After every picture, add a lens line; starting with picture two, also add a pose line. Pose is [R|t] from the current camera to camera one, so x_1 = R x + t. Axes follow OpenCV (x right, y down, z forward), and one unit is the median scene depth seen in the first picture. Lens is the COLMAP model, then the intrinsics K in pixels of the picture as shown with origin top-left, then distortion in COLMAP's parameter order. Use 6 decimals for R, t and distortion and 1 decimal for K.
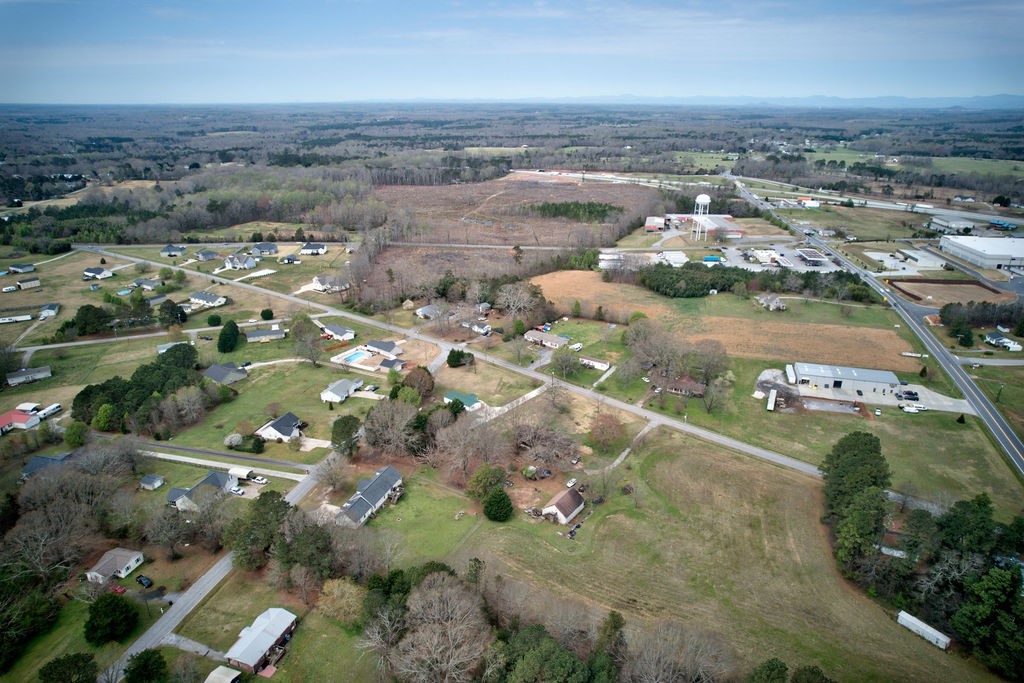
lens RADIAL K [[656.5, 0, 512.7], [0, 656.5, 346.2], [0, 0, 1]] dist [-0.078438, 0.071605]
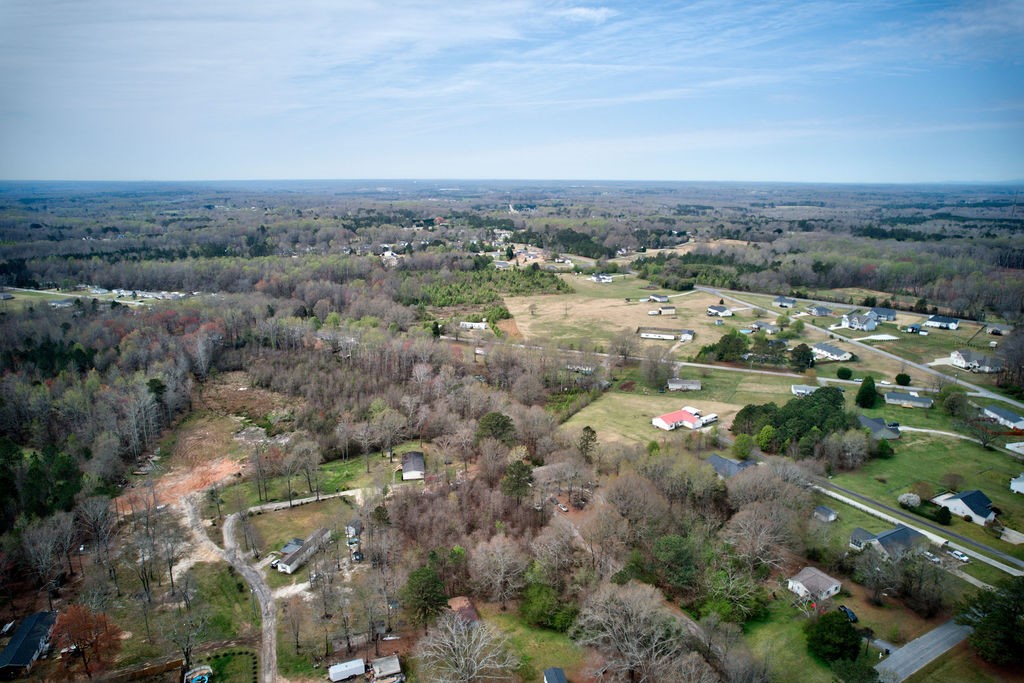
lens RADIAL K [[656.5, 0, 512.7], [0, 656.5, 346.2], [0, 0, 1]] dist [-0.078438, 0.071605]
pose [[0.709249, 0.176371, -0.682539, -0.149880], [-0.251596, 0.967766, -0.011367, 0.052136], [0.658533, 0.179786, 0.730761, -0.033443]]
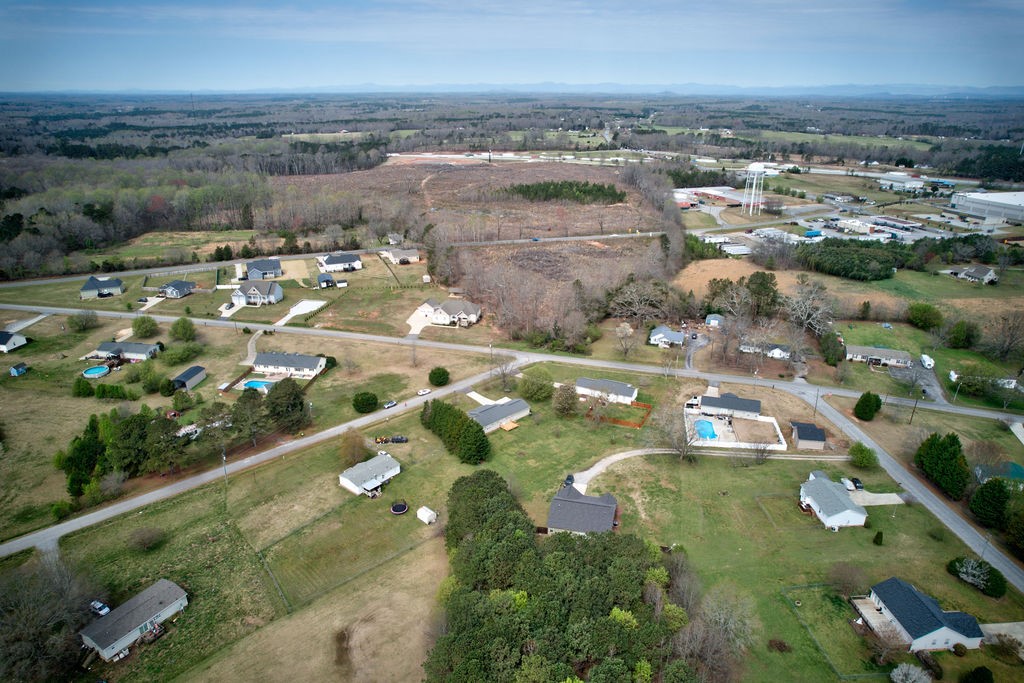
lens RADIAL K [[656.5, 0, 512.7], [0, 656.5, 346.2], [0, 0, 1]] dist [-0.078438, 0.071605]
pose [[0.932551, -0.133104, 0.335608, -0.487344], [0.128150, 0.991065, 0.036975, -0.085453], [-0.337531, 0.008527, 0.941276, 0.399996]]
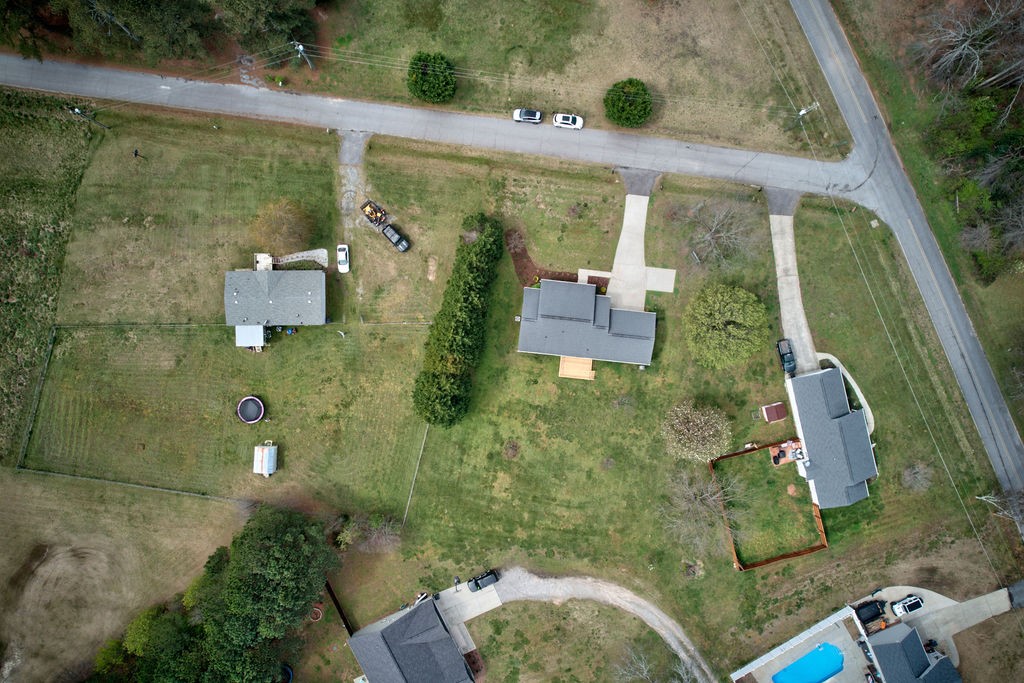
lens RADIAL K [[656.5, 0, 512.7], [0, 656.5, 346.2], [0, 0, 1]] dist [-0.078438, 0.071605]
pose [[0.879306, 0.476216, 0.006316, -0.357047], [-0.170036, 0.301519, 0.938176, -0.235734], [0.444870, -0.826017, 0.346102, 0.779801]]
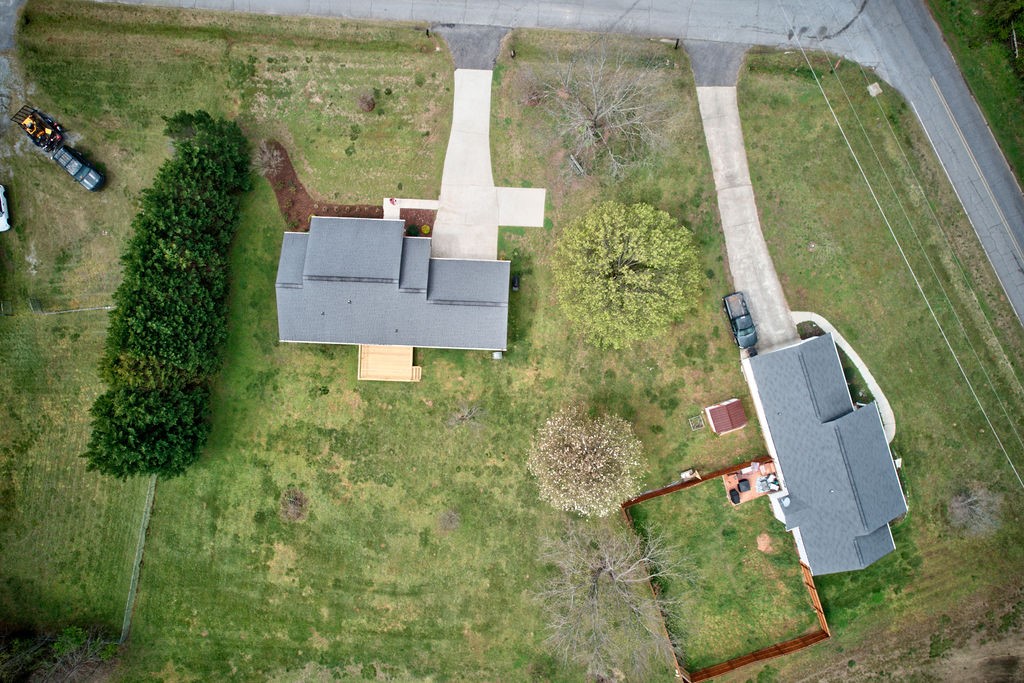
lens RADIAL K [[656.5, 0, 512.7], [0, 656.5, 346.2], [0, 0, 1]] dist [-0.078438, 0.071605]
pose [[0.908326, 0.418207, 0.006838, -0.308049], [-0.150519, 0.311581, 0.938223, -0.150050], [0.390241, -0.853241, 0.345965, 0.831953]]
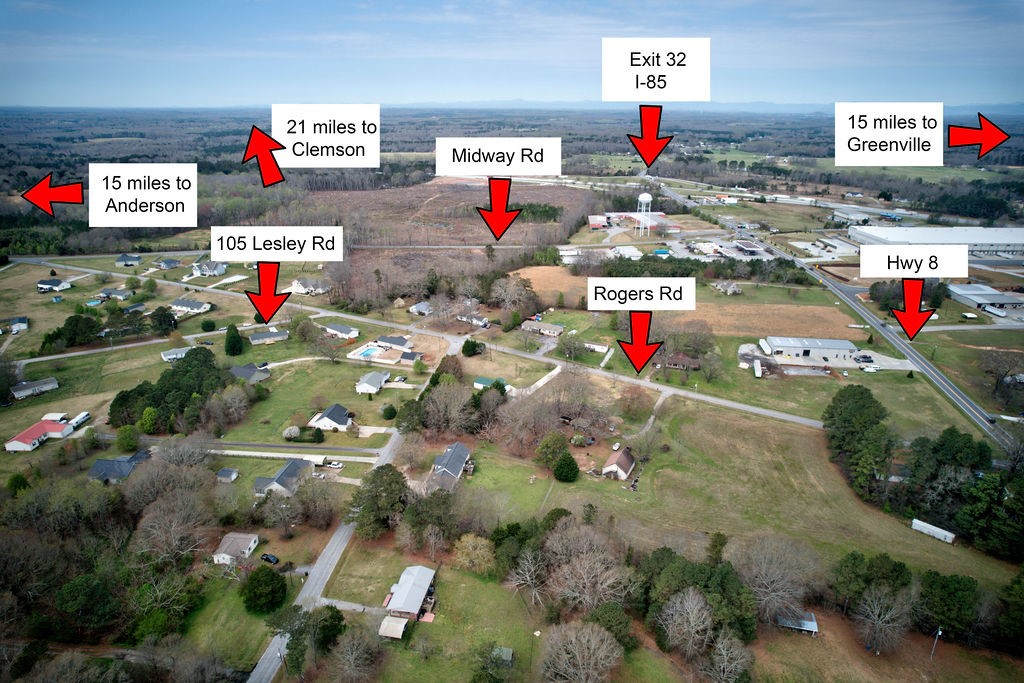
lens RADIAL K [[656.5, 0, 512.7], [0, 656.5, 346.2], [0, 0, 1]] dist [-0.078438, 0.071605]
pose [[0.987764, -0.050451, 0.147571, -0.136567], [0.051423, 0.998673, -0.002776, 0.016983], [-0.147235, 0.010330, 0.989048, -0.050011]]
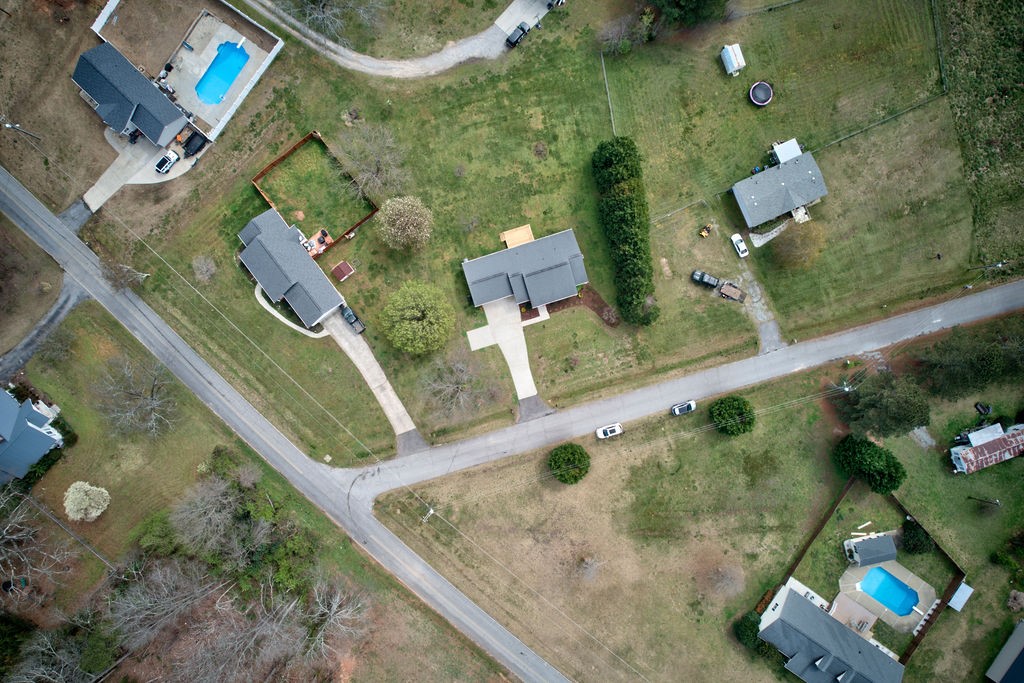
lens RADIAL K [[656.5, 0, 512.7], [0, 656.5, 346.2], [0, 0, 1]] dist [-0.078438, 0.071605]
pose [[-0.996232, -0.086283, -0.008769, -0.330027], [0.023835, -0.369597, 0.928887, -0.286227], [-0.083388, 0.925178, 0.370260, 0.807654]]
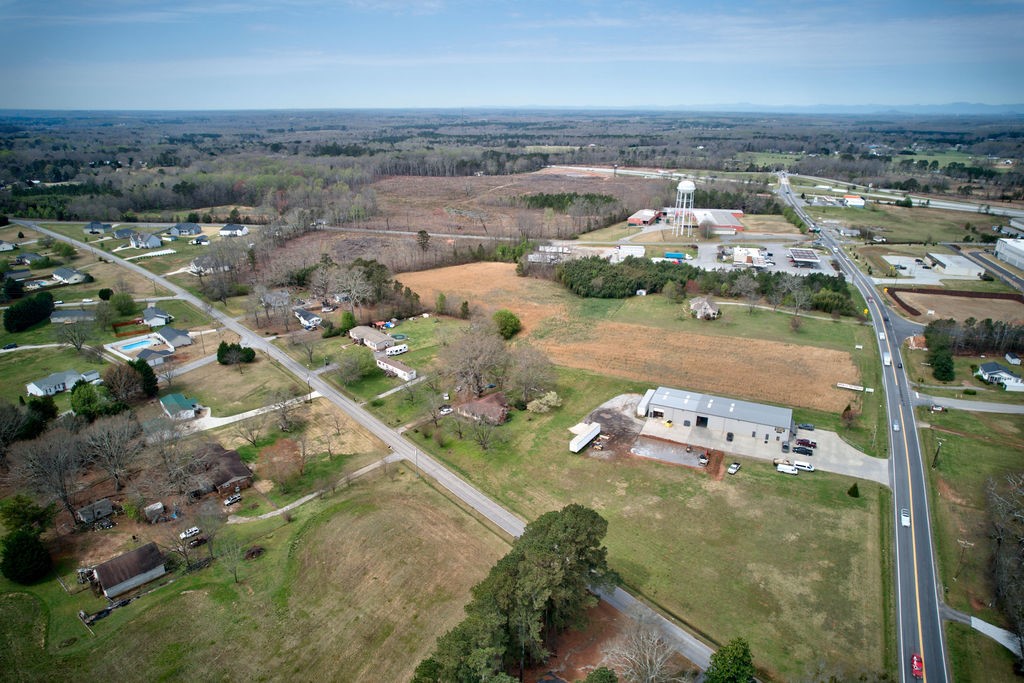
lens RADIAL K [[656.5, 0, 512.7], [0, 656.5, 346.2], [0, 0, 1]] dist [-0.078438, 0.071605]
pose [[0.987032, 0.056518, -0.150243, 0.295396], [-0.058029, 0.998299, -0.005686, -0.004822], [0.149666, 0.014331, 0.988633, 0.201808]]
